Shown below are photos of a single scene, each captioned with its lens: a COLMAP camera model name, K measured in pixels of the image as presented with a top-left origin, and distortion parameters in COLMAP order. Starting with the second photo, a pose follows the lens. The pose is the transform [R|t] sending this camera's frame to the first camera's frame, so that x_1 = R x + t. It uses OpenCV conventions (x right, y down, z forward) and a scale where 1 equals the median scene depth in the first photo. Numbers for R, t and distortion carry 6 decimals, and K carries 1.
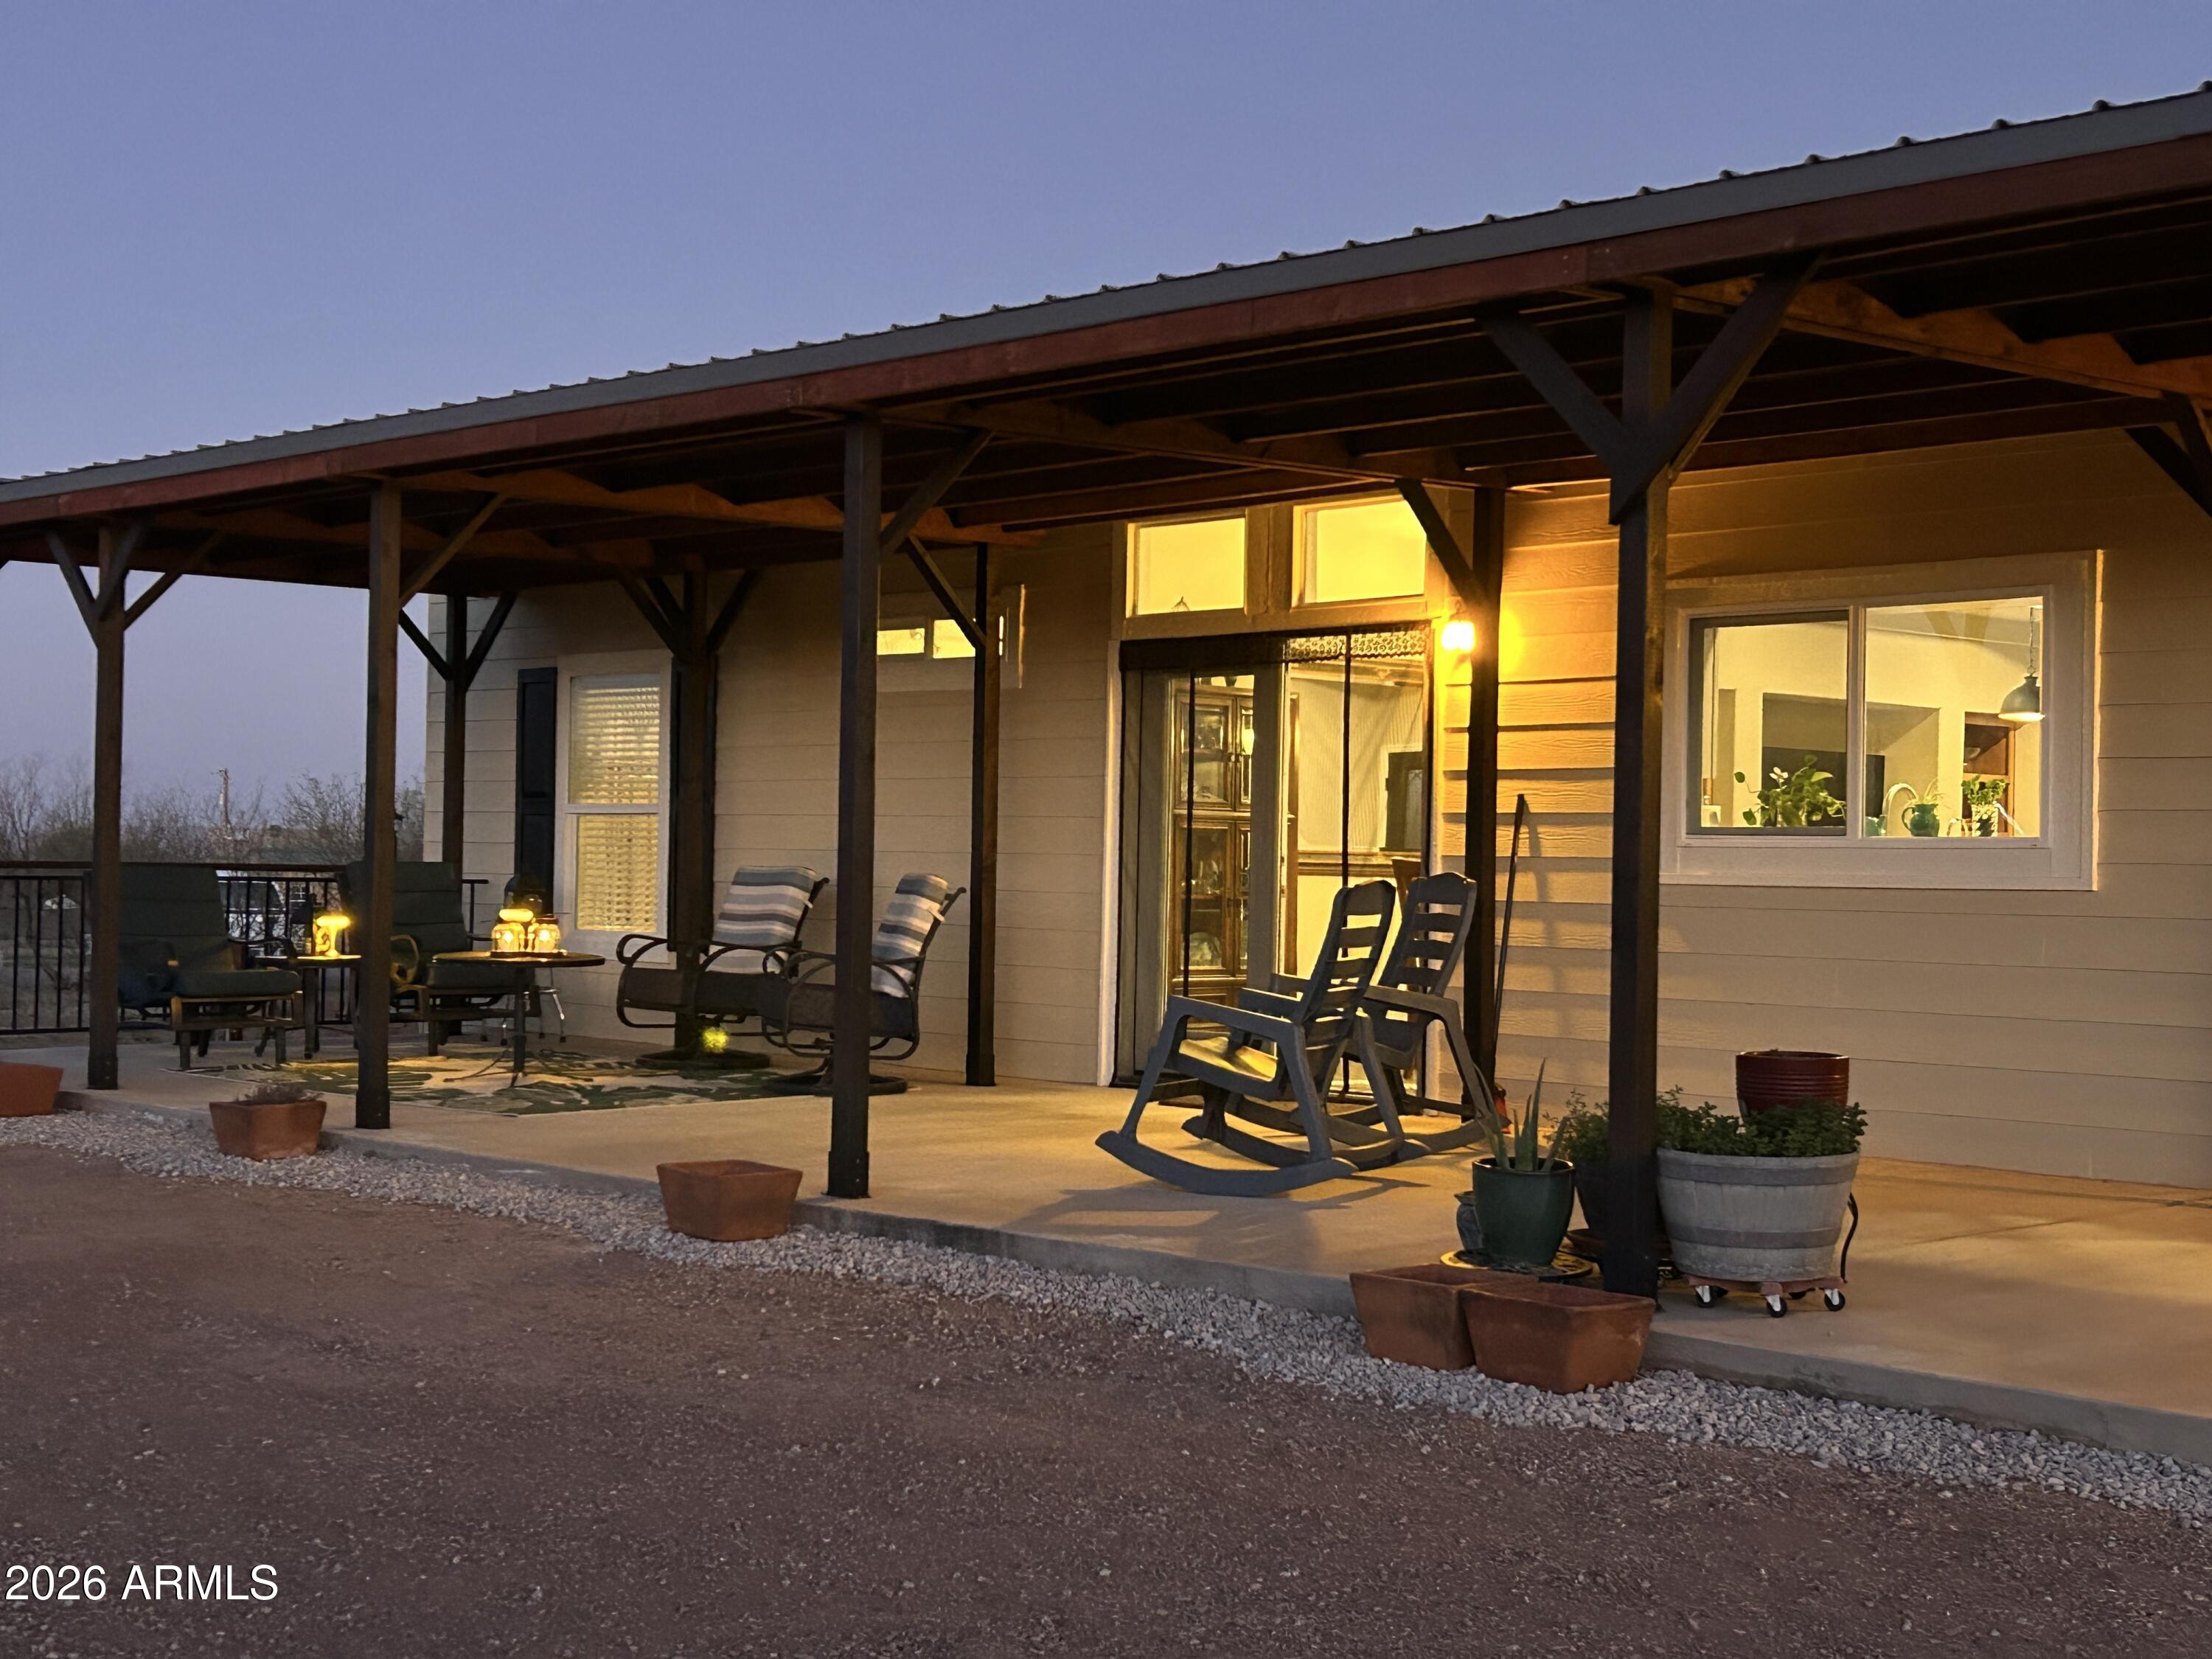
lens RADIAL K [[3016.9, 0, 1115.5], [0, 3016.9, 826.5], [0, 0, 1]] dist [0.025555, 0.000000]
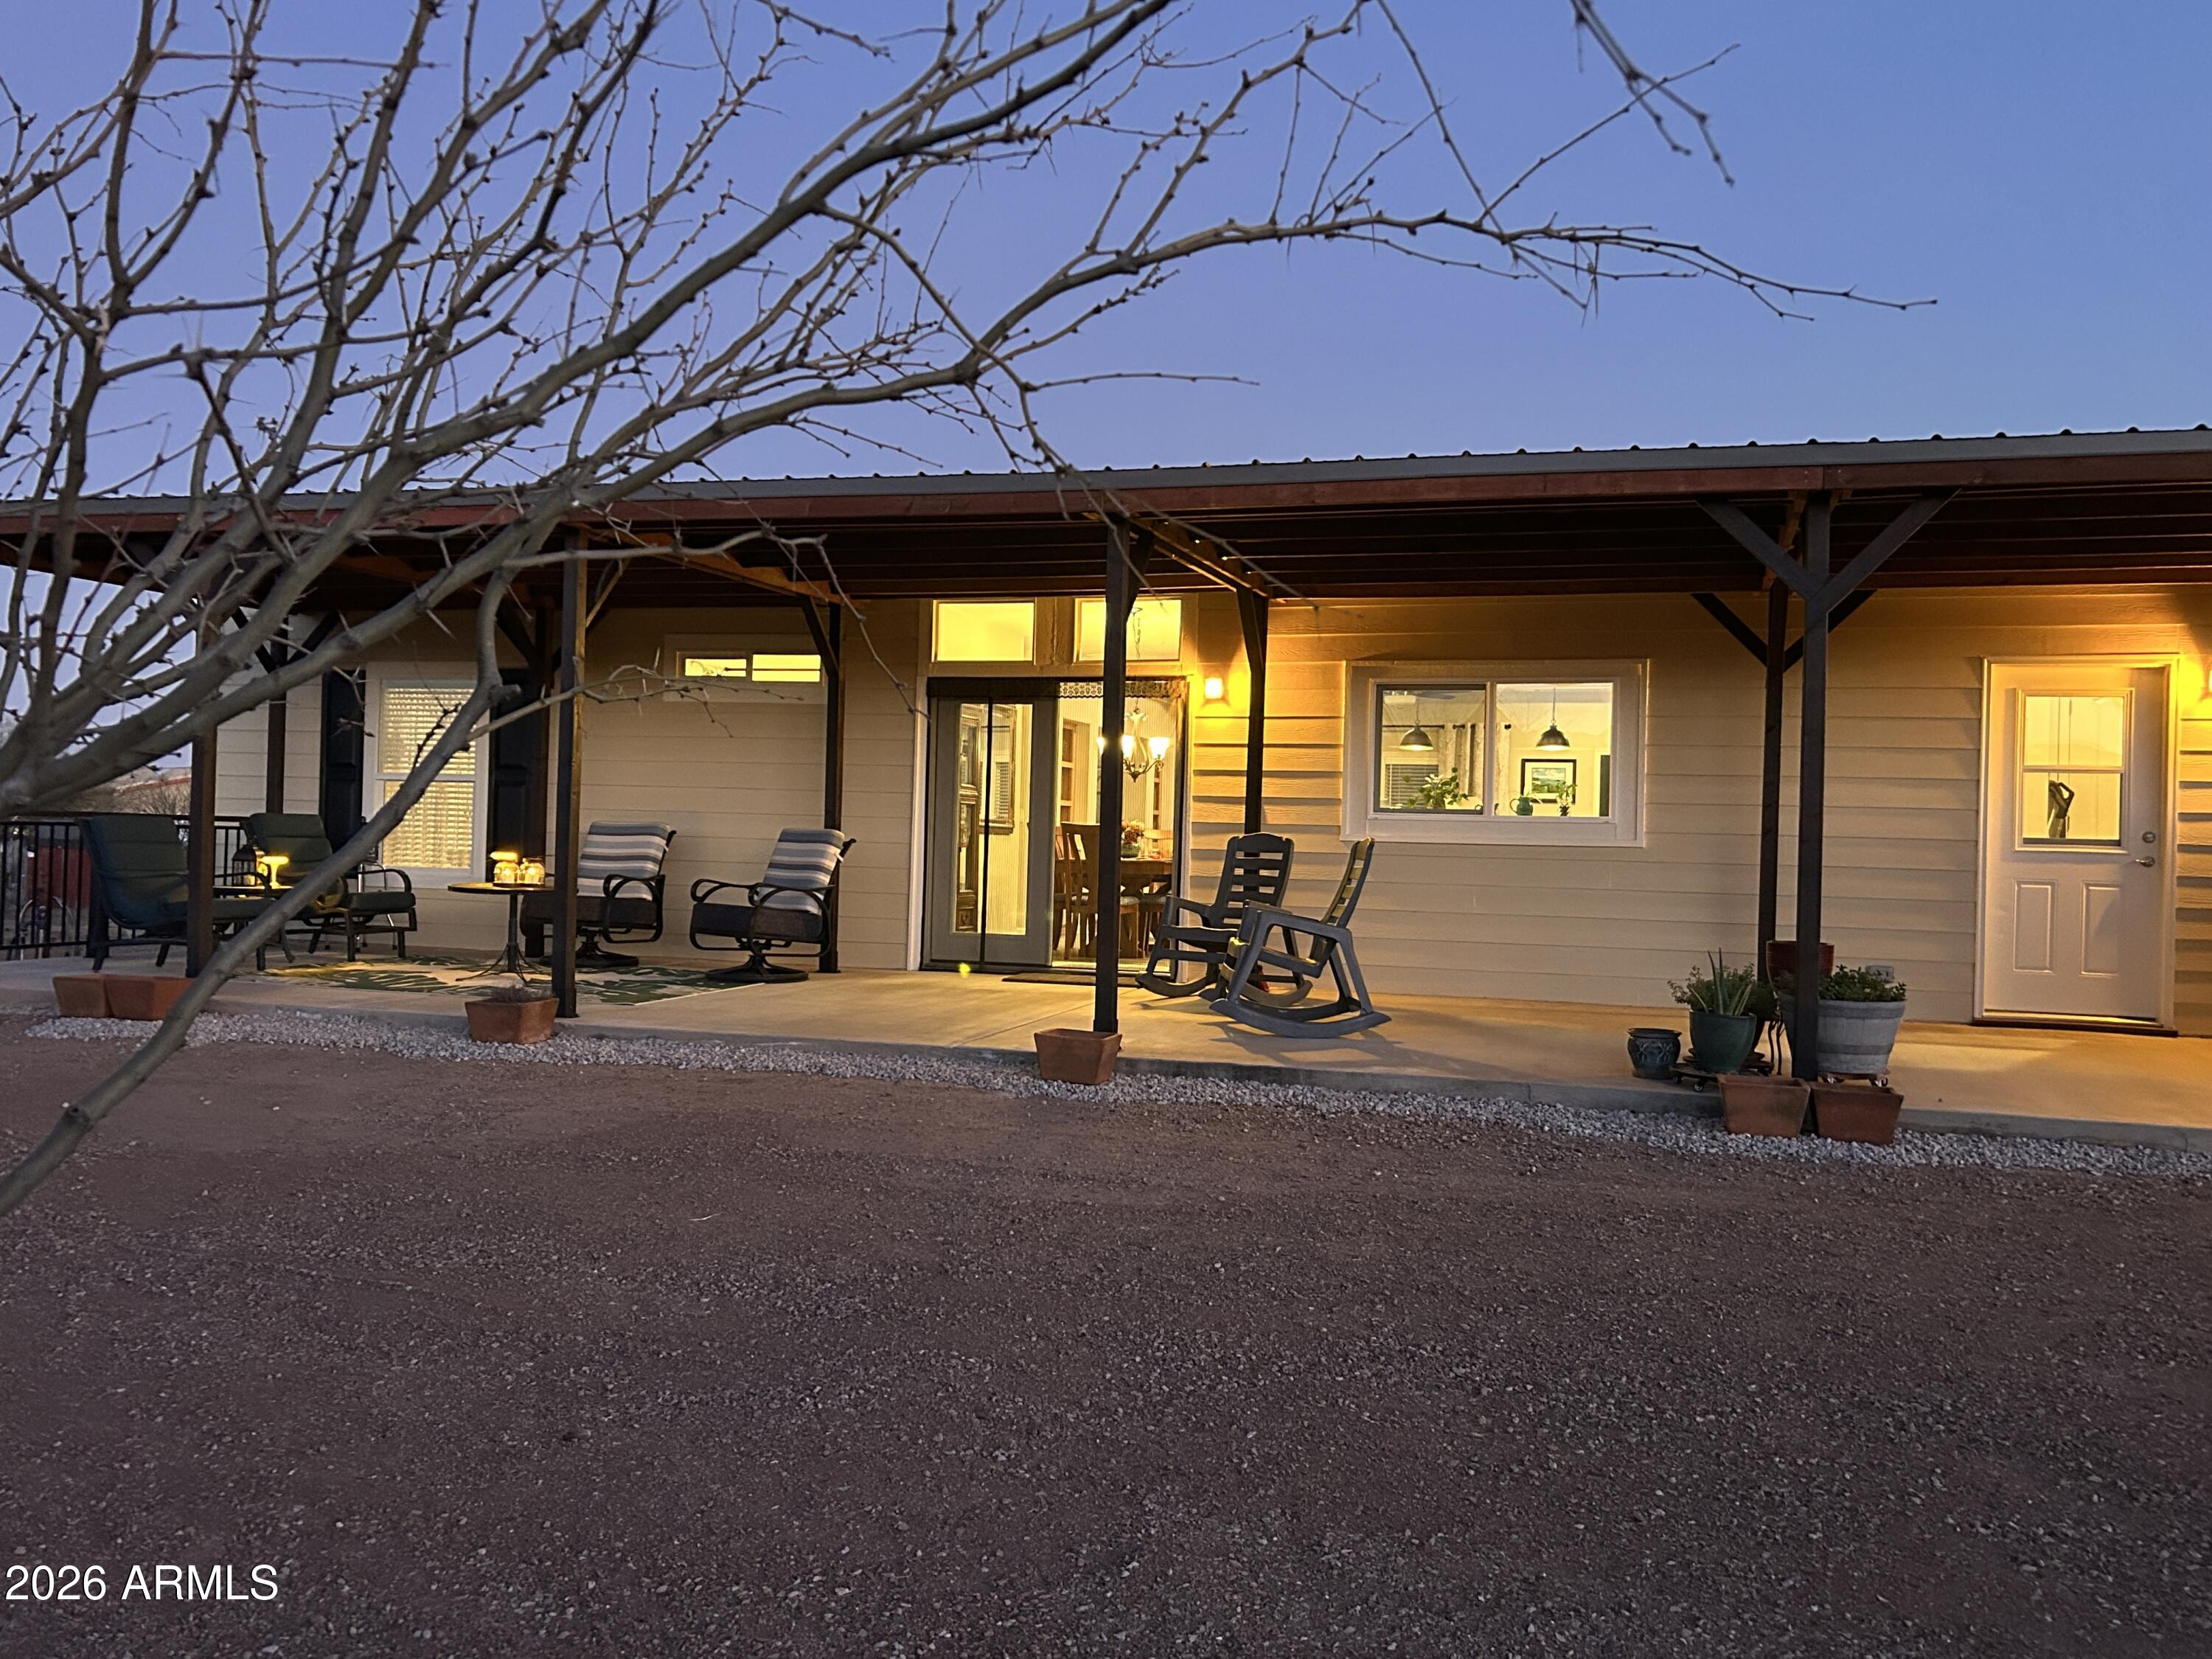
lens RADIAL K [[1793.1, 0, 1102.8], [0, 1793.1, 837.1], [0, 0, 1]] dist [0.007791, -0.004012]
pose [[0.872557, 0.009281, 0.488423, -0.399097], [-0.019097, 0.999703, 0.015119, 0.003958], [-0.488138, -0.022519, 0.872476, 0.184306]]
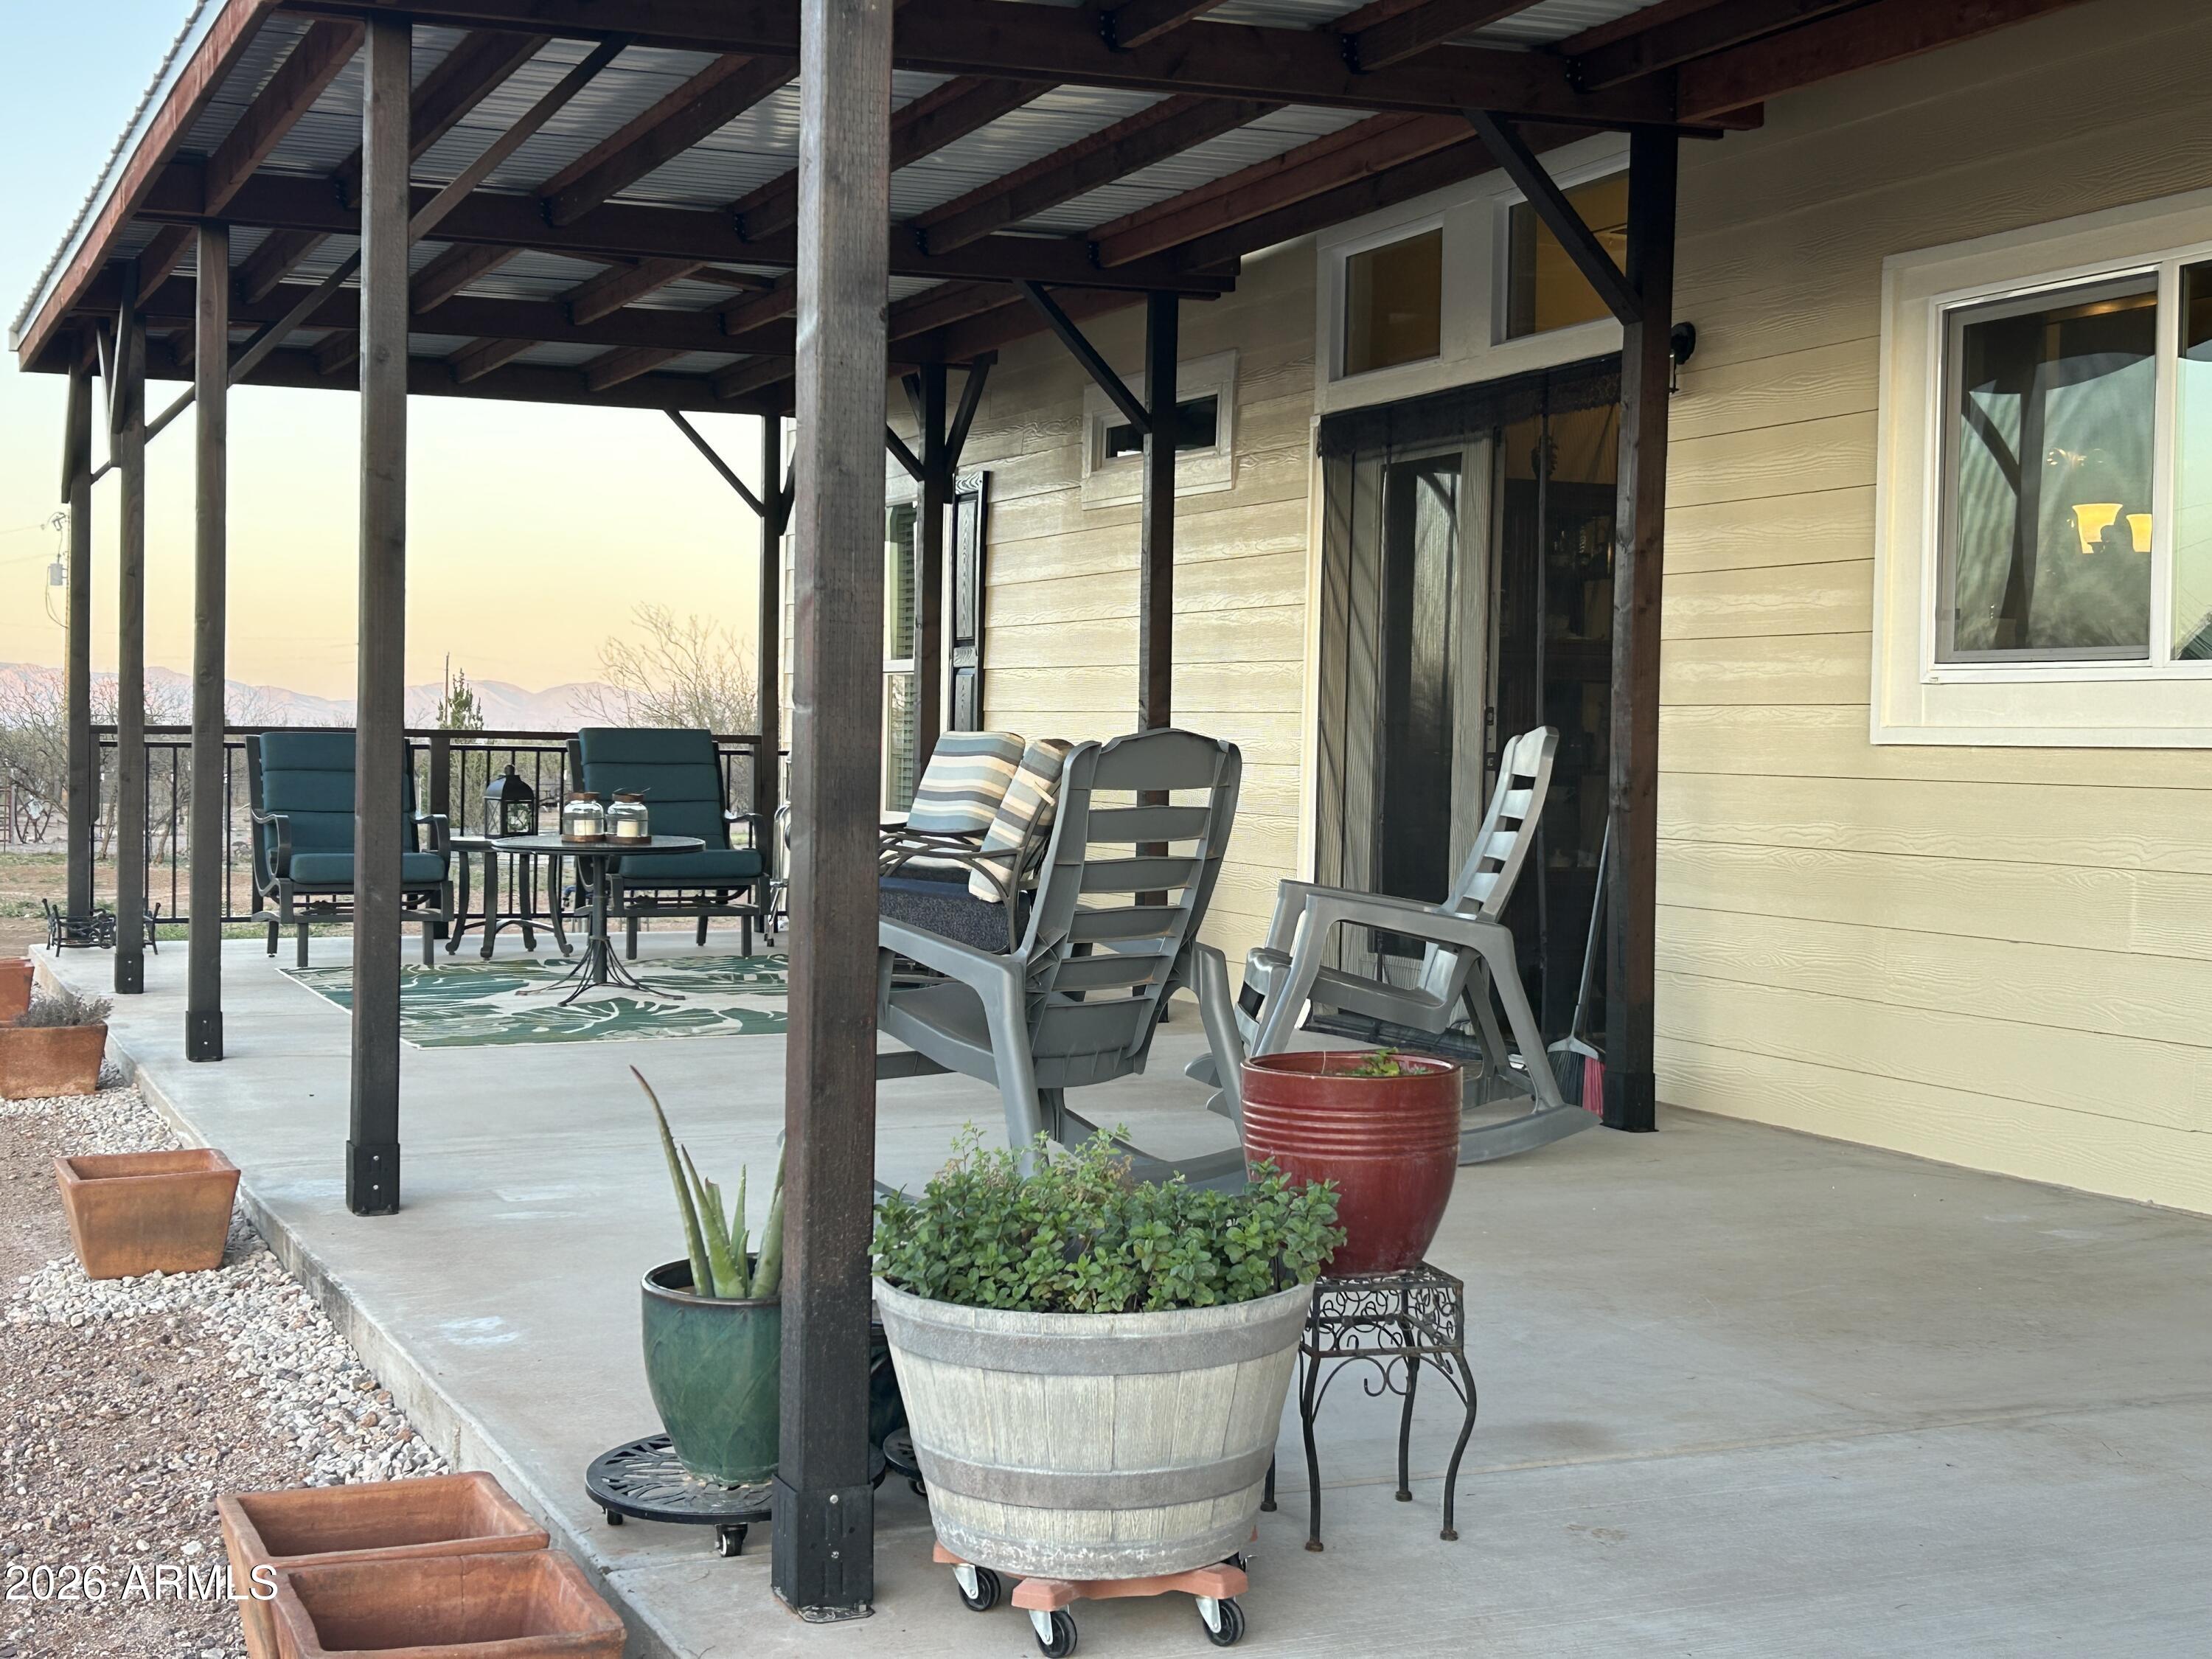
lens RADIAL K [[2968.2, 0, 1102.5], [0, 2968.2, 822.7], [0, 0, 1]] dist [0.012401, 0.000000]
pose [[0.930885, 0.010042, -0.365175, 0.232505], [0.002298, 0.999441, 0.033339, 0.013481], [0.365306, -0.031874, 0.930342, 0.355799]]
